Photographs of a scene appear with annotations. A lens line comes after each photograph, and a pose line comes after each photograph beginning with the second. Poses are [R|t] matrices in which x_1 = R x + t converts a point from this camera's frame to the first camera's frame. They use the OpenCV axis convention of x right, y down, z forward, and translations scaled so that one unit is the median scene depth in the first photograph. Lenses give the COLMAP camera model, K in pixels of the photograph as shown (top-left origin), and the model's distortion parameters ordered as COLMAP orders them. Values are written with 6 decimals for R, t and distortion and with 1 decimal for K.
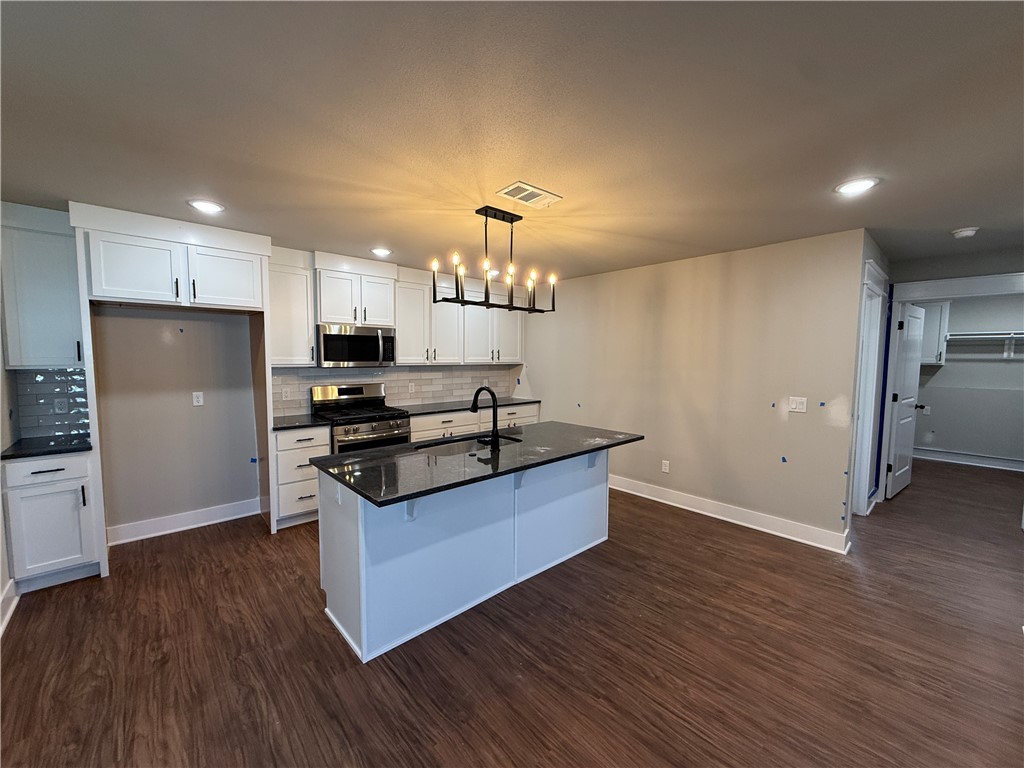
lens RADIAL K [[406.8, 0, 511.4], [0, 406.8, 385.6], [0, 0, 1]] dist [-0.000479, 0.000226]
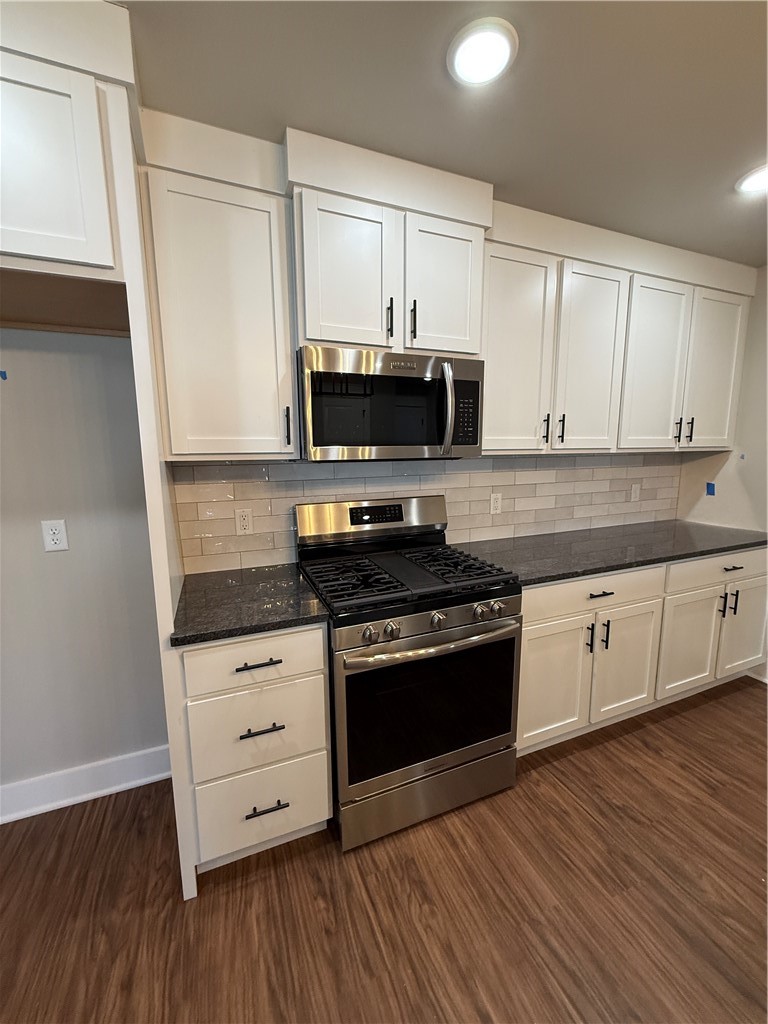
lens RADIAL K [[406.8, 0, 384.0], [0, 406.8, 512.0], [0, 0, 1]] dist [-0.000479, 0.000226]
pose [[0.939799, 0.034220, -0.340011, -0.238731], [-0.007305, 0.996758, 0.080127, -0.025015], [0.341650, -0.072819, 0.937002, 0.591908]]
